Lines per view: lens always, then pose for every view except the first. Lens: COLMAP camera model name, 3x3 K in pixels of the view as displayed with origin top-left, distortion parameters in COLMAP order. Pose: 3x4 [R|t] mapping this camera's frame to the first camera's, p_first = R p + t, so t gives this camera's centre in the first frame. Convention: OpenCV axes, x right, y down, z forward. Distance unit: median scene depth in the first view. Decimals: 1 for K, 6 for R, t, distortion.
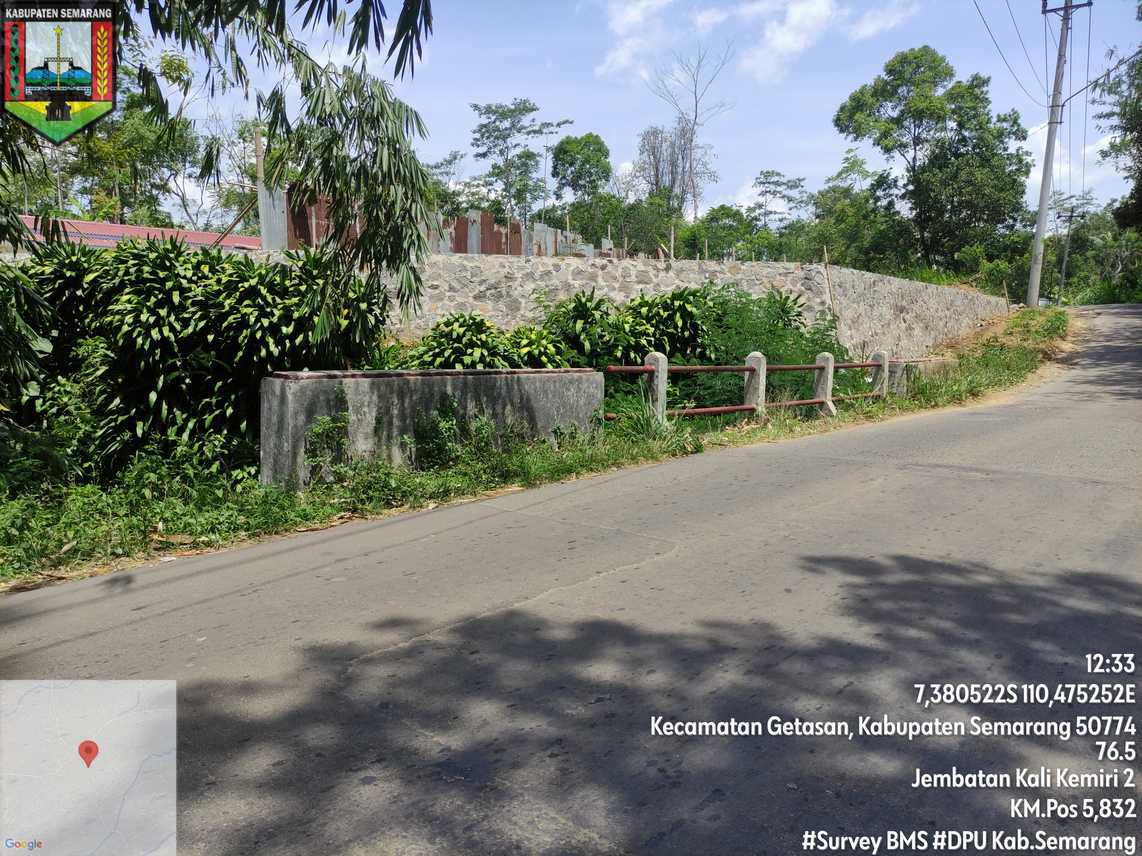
lens RADIAL K [[843.4, 0, 561.9], [0, 843.4, 434.2], [0, 0, 1]] dist [0.039318, -0.036261]
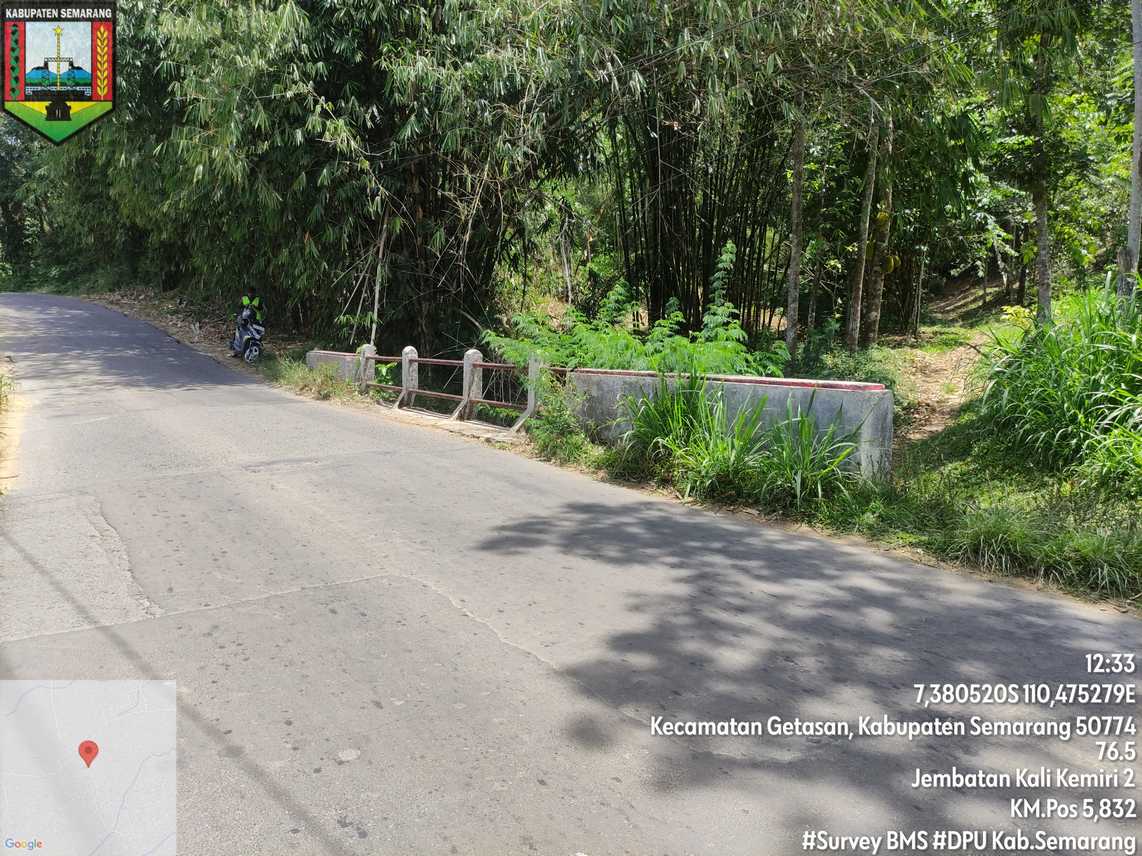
lens RADIAL K [[843.4, 0, 571.2], [0, 843.4, 428.1], [0, 0, 1]] dist [0.039318, -0.036261]
pose [[0.290617, -0.130060, 0.947959, -0.108776], [0.121912, 0.987678, 0.098135, -0.016400], [-0.949041, 0.087048, 0.302892, 0.087969]]
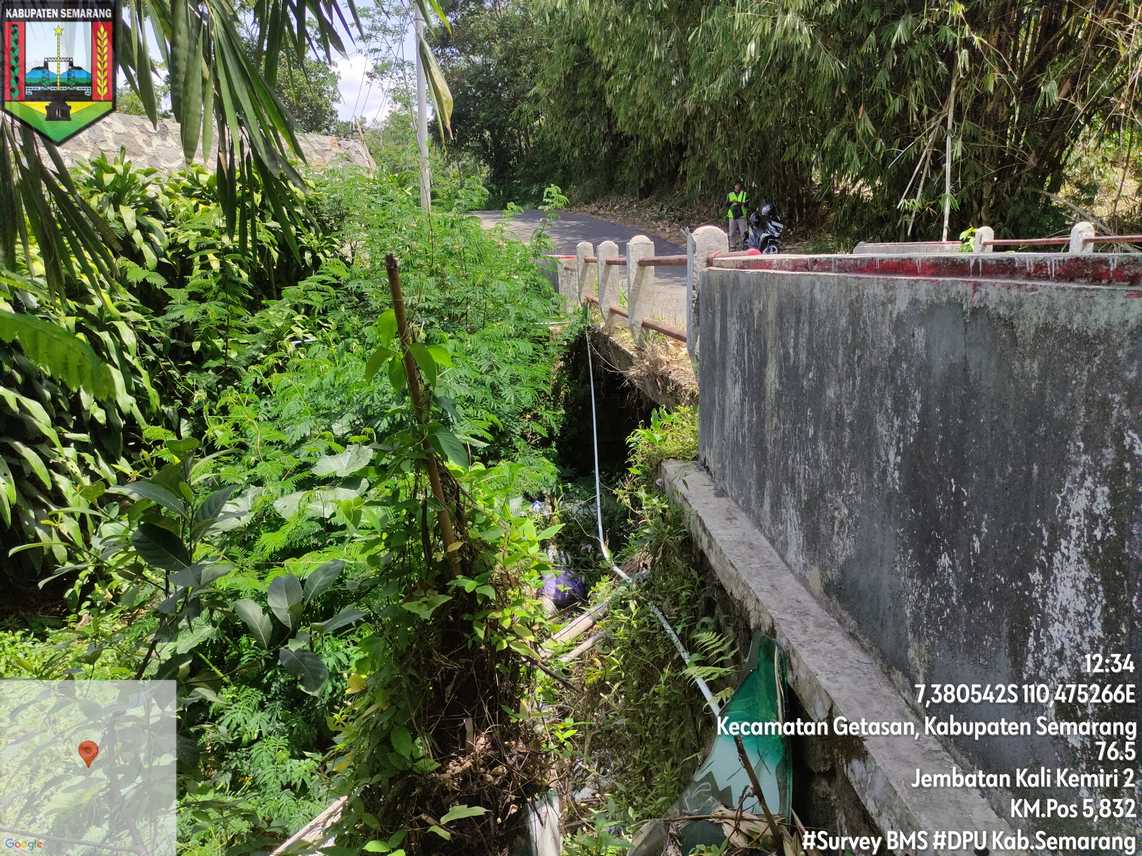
lens RADIAL K [[843.4, 0, 573.6], [0, 843.4, 432.0], [0, 0, 1]] dist [0.039318, -0.036261]
pose [[0.674590, -0.191484, 0.712925, -0.109190], [0.127295, 0.981478, 0.143164, -0.017911], [-0.727134, -0.005826, 0.686471, 0.217978]]
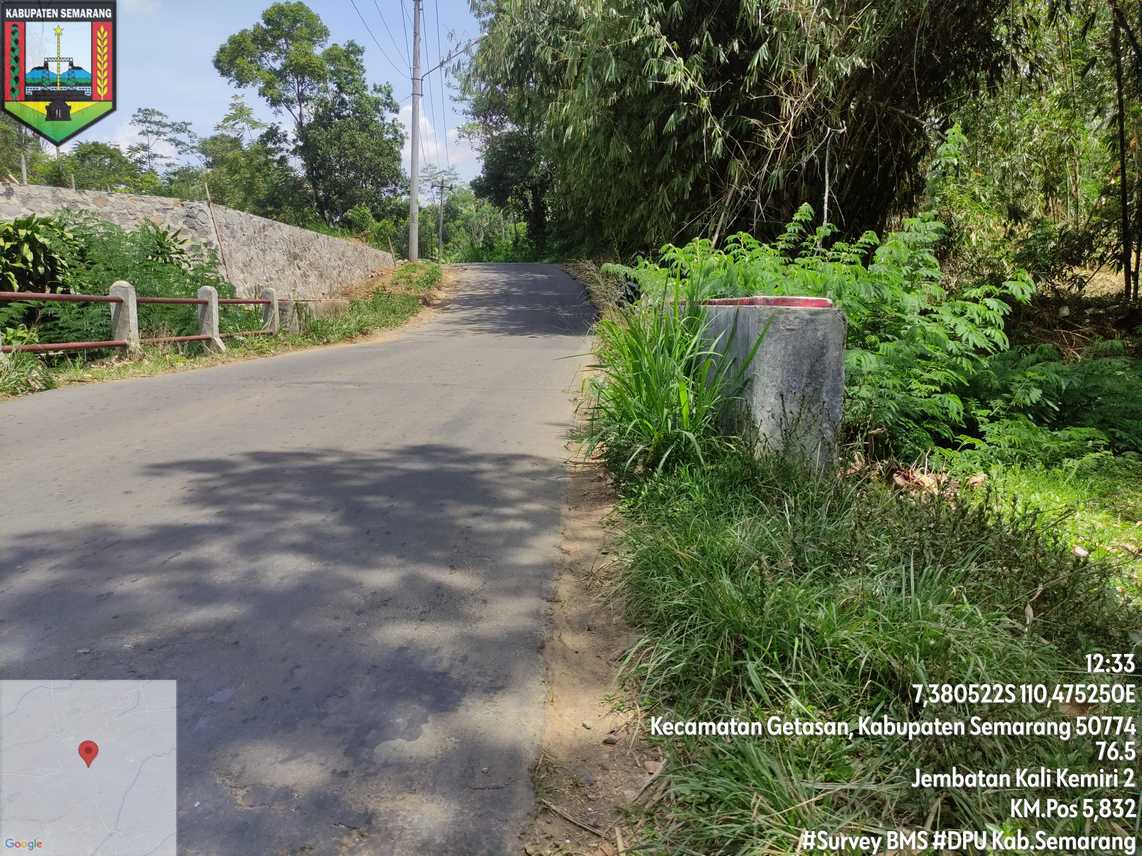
lens RADIAL K [[843.4, 0, 572.4], [0, 843.4, 432.1], [0, 0, 1]] dist [0.039318, -0.036261]
pose [[0.781595, -0.100717, 0.615602, 0.011995], [0.073161, 0.994869, 0.069879, 0.012593], [-0.619481, -0.009579, 0.784953, -0.001735]]
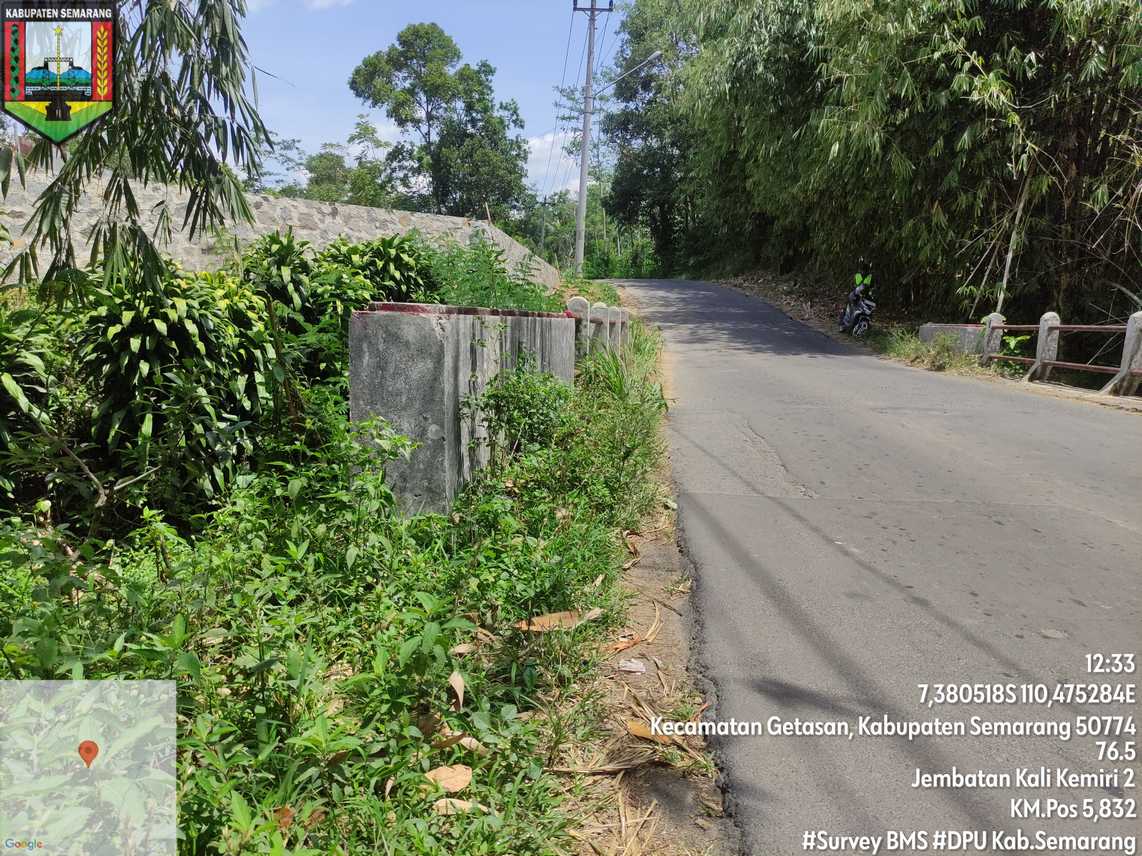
lens RADIAL K [[843.4, 0, 570.6], [0, 843.4, 432.4], [0, 0, 1]] dist [0.039318, -0.036261]
pose [[0.822691, -0.075398, 0.563467, -0.117162], [0.057679, 0.997122, 0.049212, -0.001710], [-0.565555, -0.007986, 0.824672, 0.100146]]
